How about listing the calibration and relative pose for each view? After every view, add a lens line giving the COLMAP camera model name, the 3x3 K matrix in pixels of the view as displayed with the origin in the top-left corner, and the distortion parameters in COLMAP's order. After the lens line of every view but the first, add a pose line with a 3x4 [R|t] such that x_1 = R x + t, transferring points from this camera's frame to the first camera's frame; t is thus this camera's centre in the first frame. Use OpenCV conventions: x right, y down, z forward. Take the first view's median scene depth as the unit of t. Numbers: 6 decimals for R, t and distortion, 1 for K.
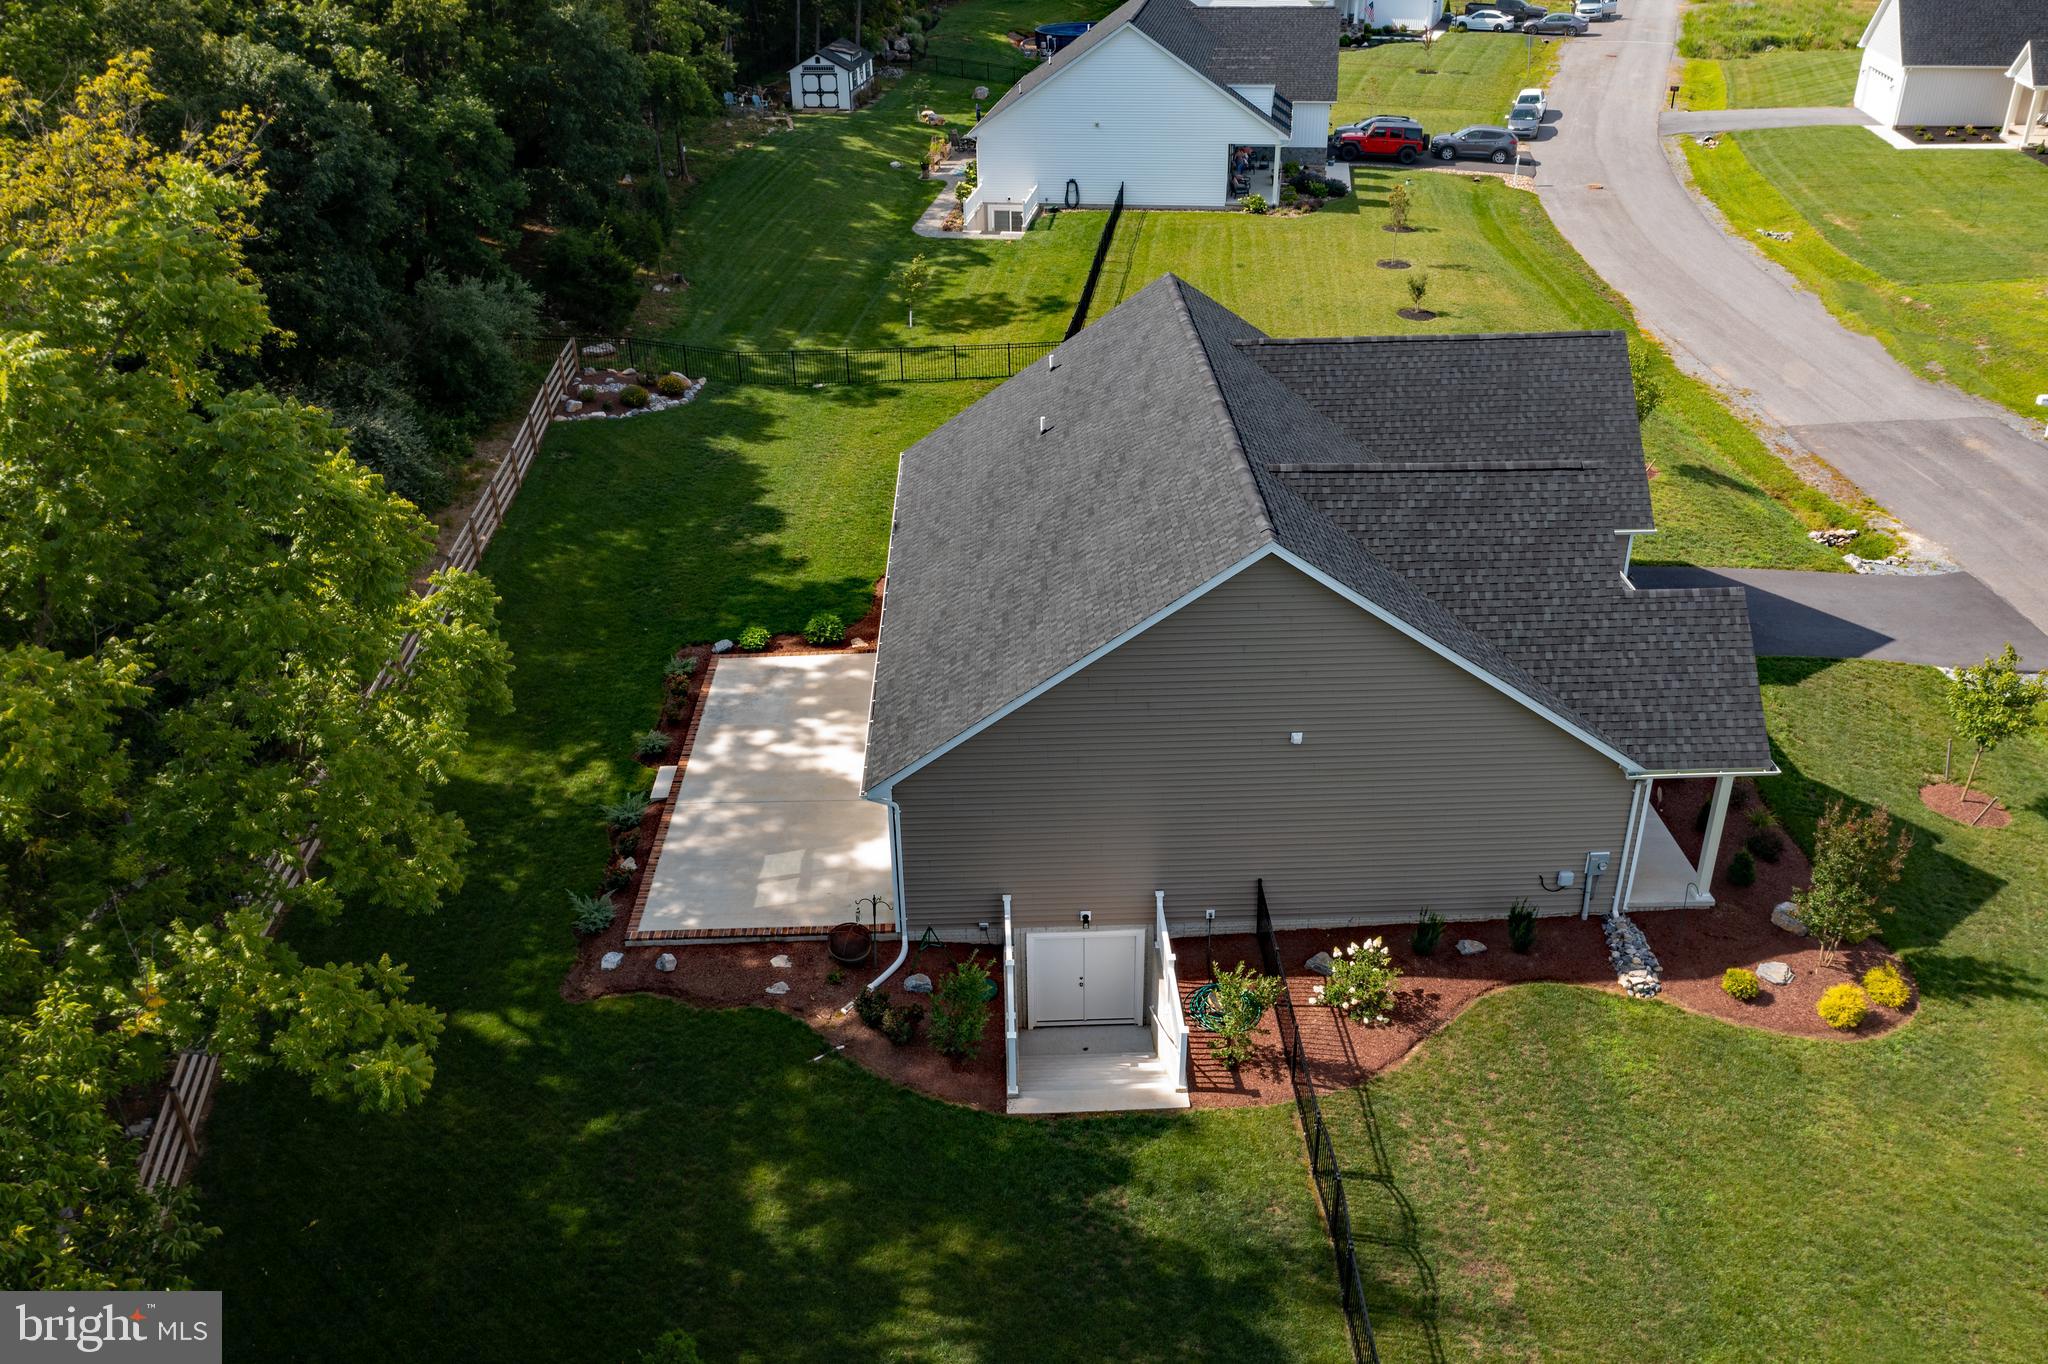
lens RADIAL K [[1618.4, 0, 1026.4], [0, 1618.4, 676.7], [0, 0, 1]] dist [-0.012331, 0.006344]
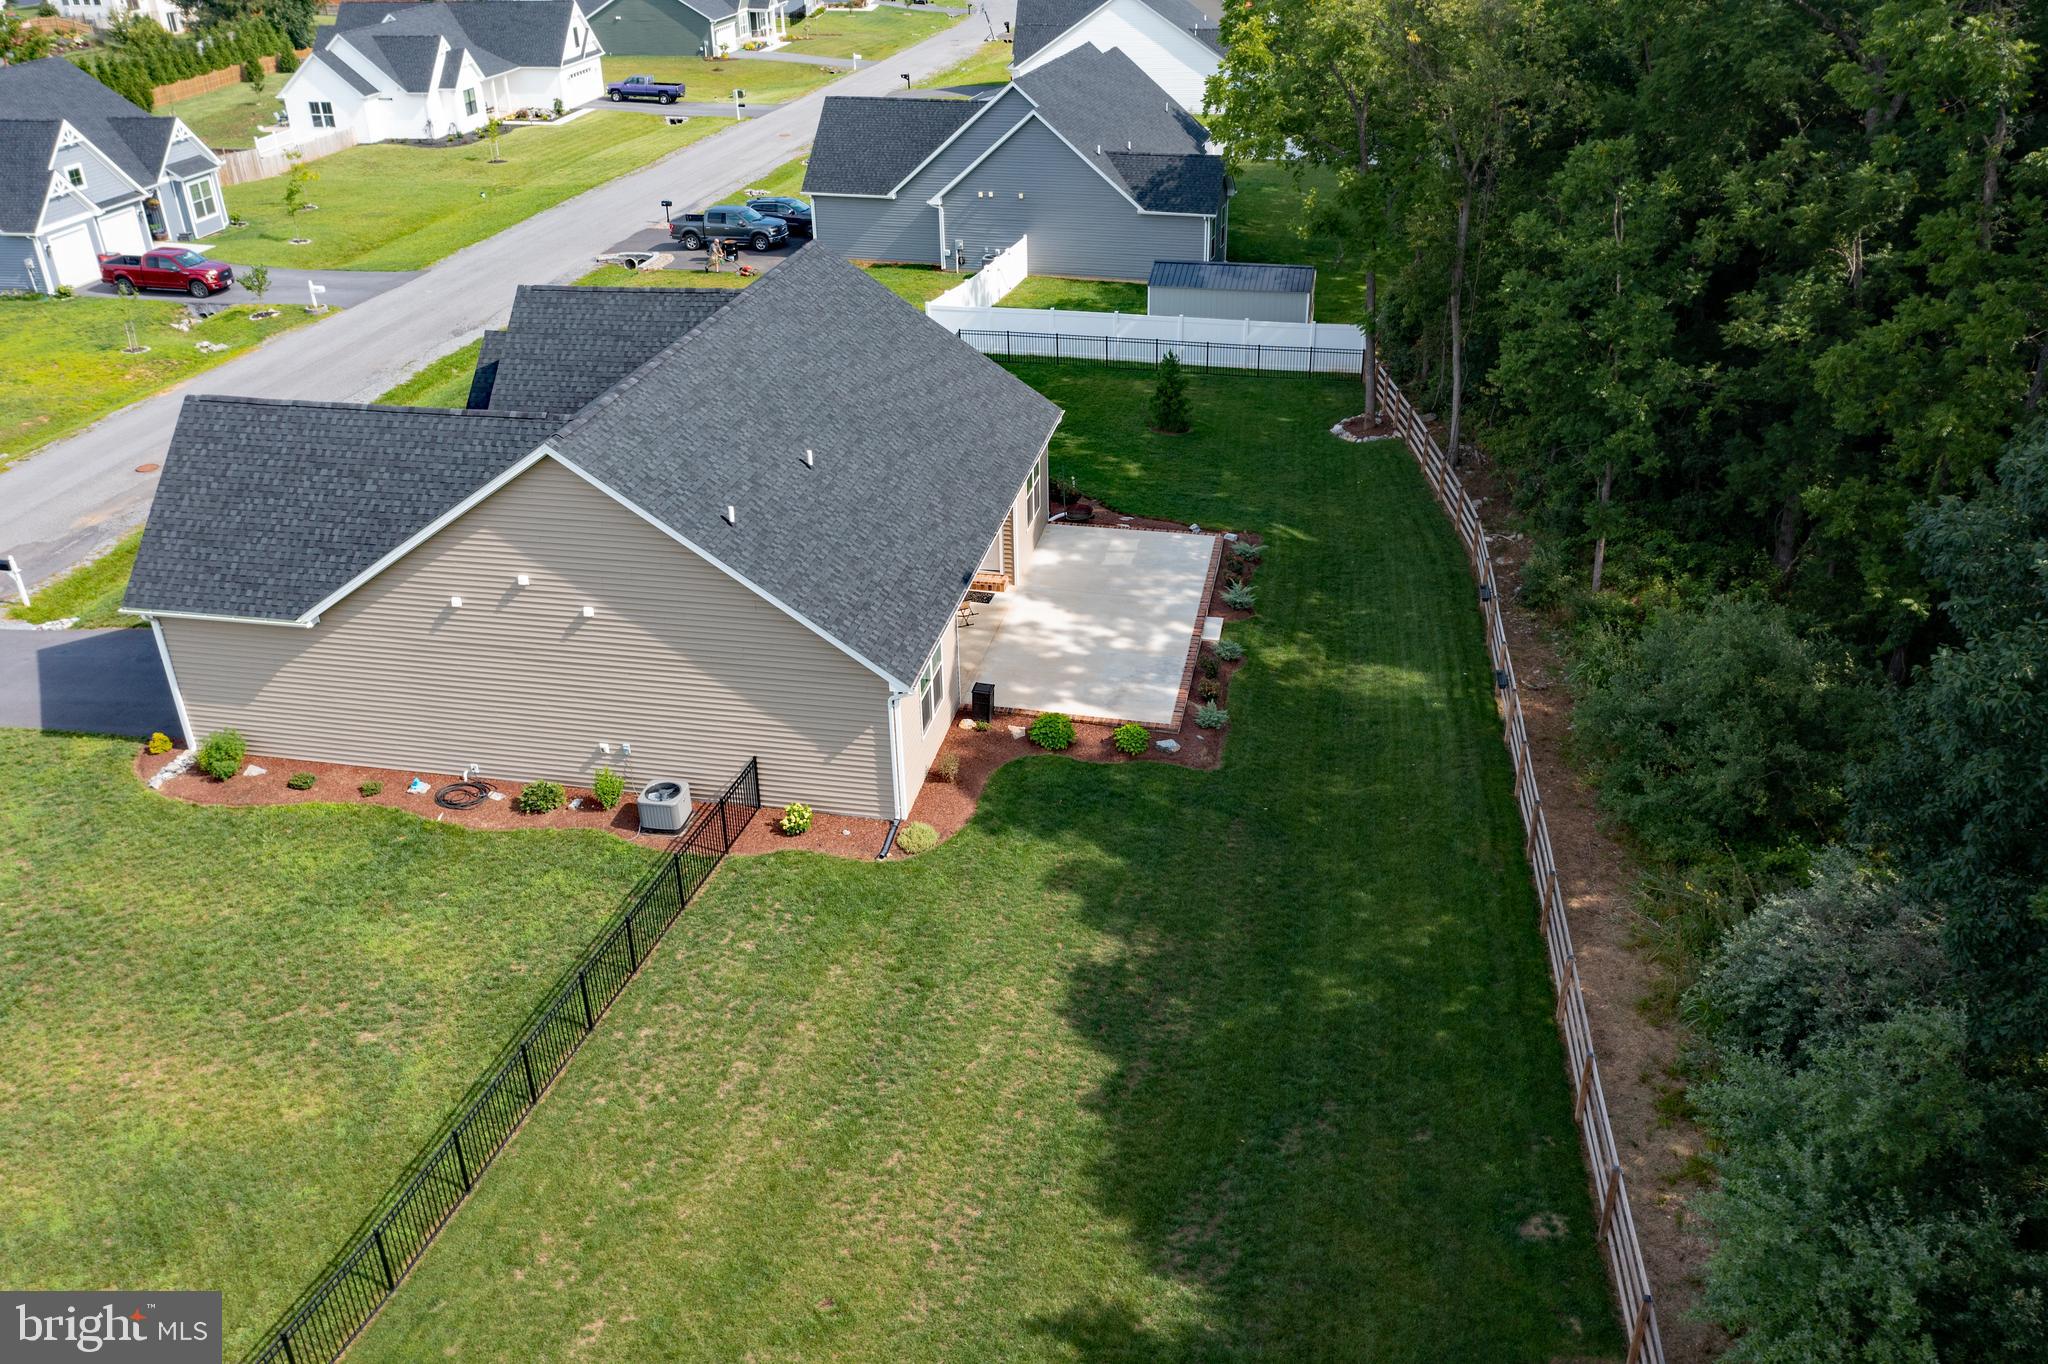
lens RADIAL K [[1618.4, 0, 1018.4], [0, 1618.4, 682.9], [0, 0, 1]] dist [-0.012331, 0.006344]
pose [[-0.973272, -0.078989, 0.215645, -0.394707], [0.137972, 0.549534, 0.824000, -1.034434], [-0.183591, 0.831729, -0.523948, 1.921451]]
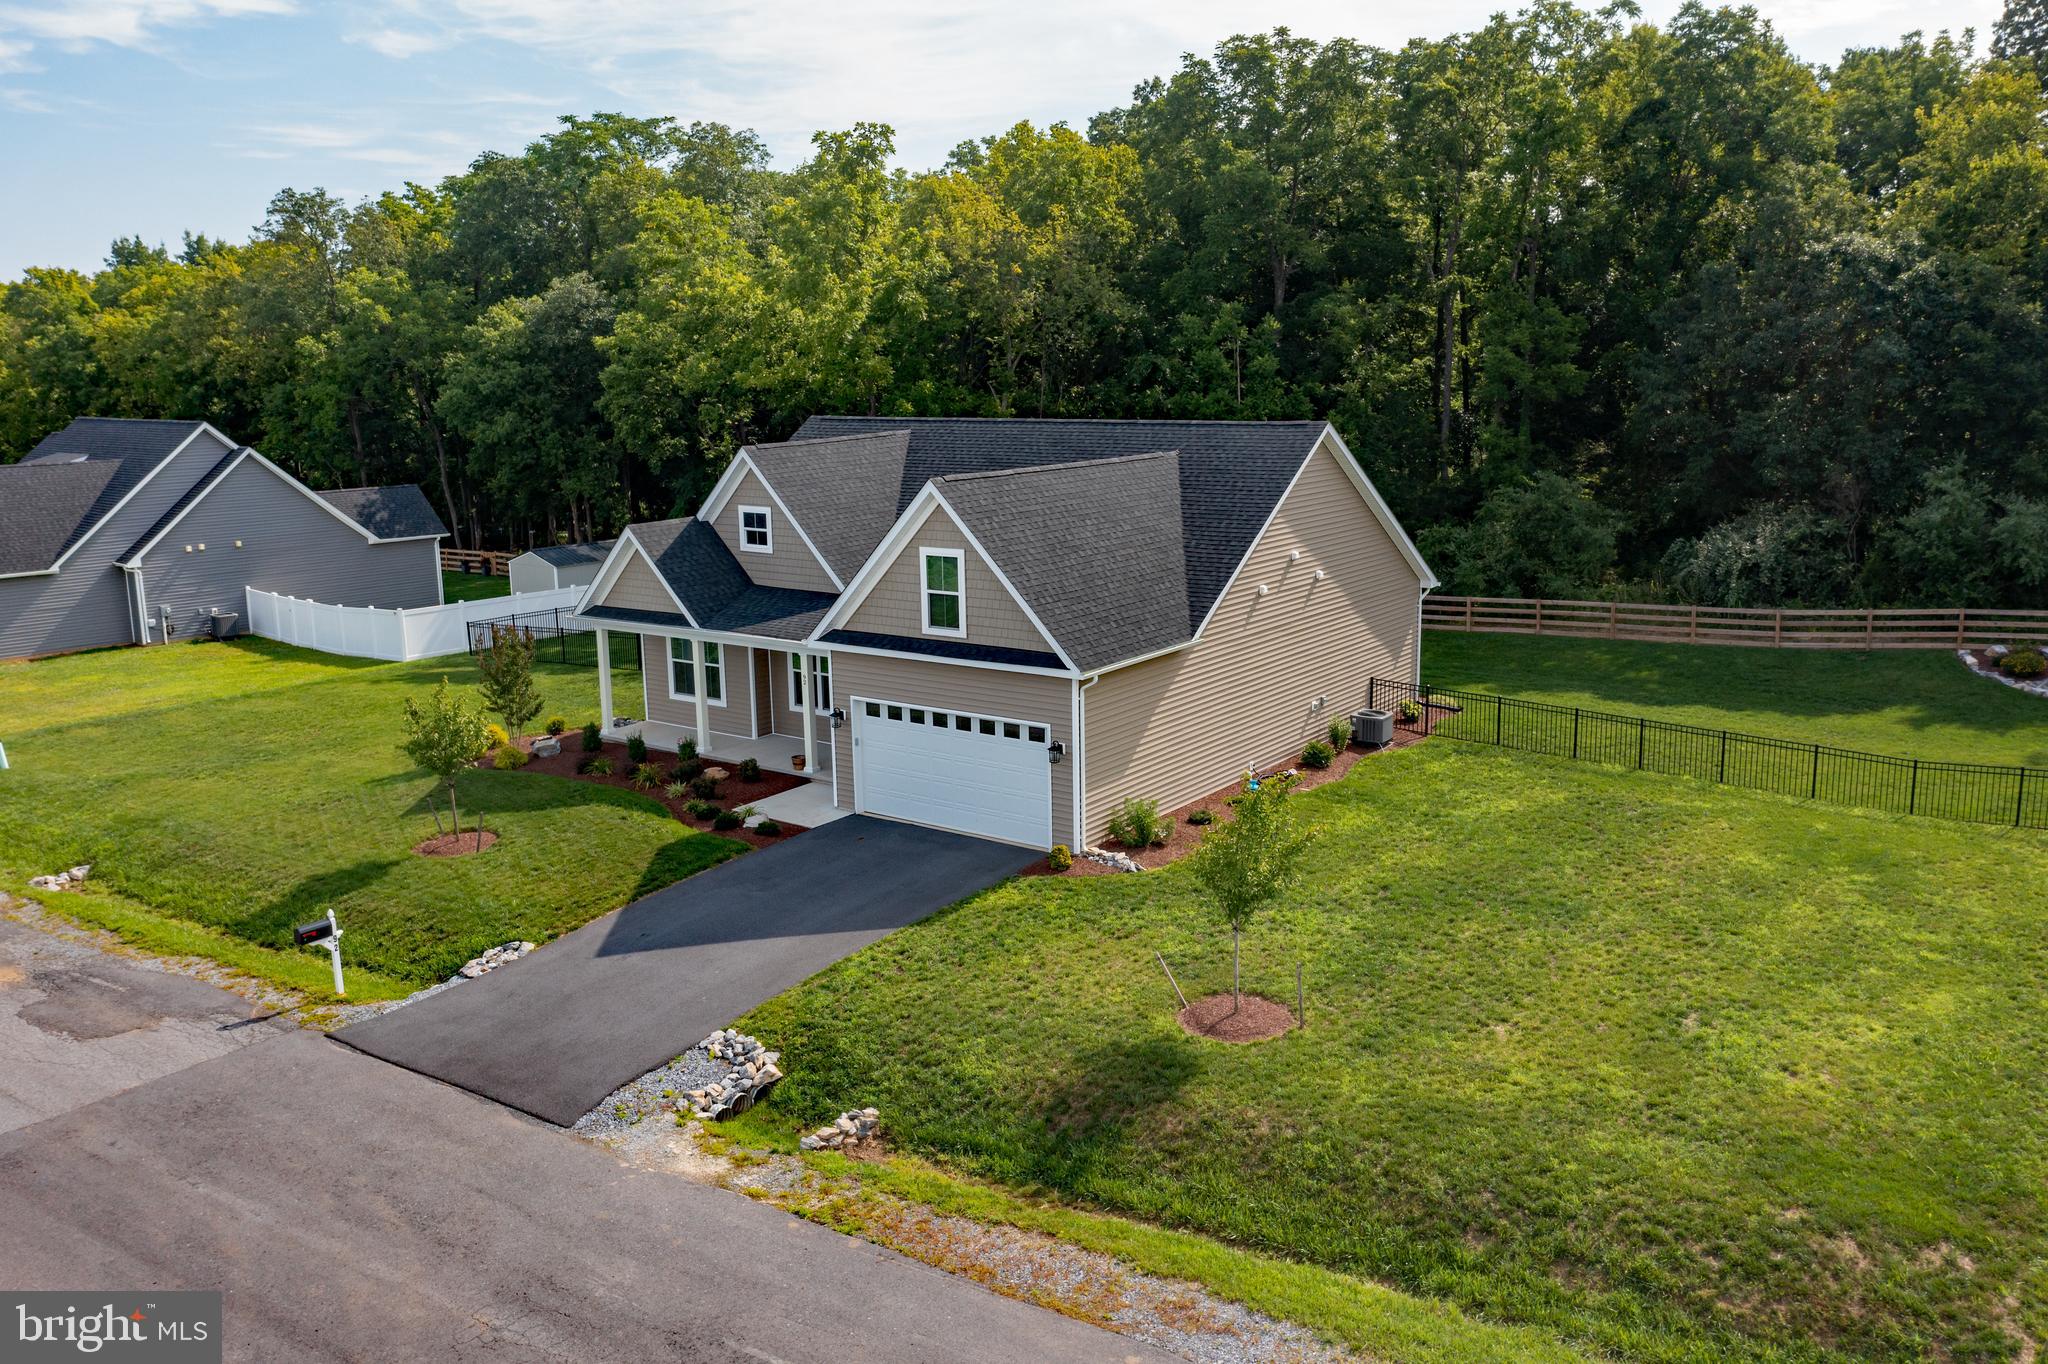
lens RADIAL K [[1618.4, 0, 1004.7], [0, 1618.4, 671.4], [0, 0, 1]] dist [-0.012331, 0.006344]
pose [[-0.619431, 0.178647, -0.764454, 1.249714], [-0.350985, 0.808003, 0.473224, -0.677208], [0.702221, 0.561441, -0.437800, 1.804454]]
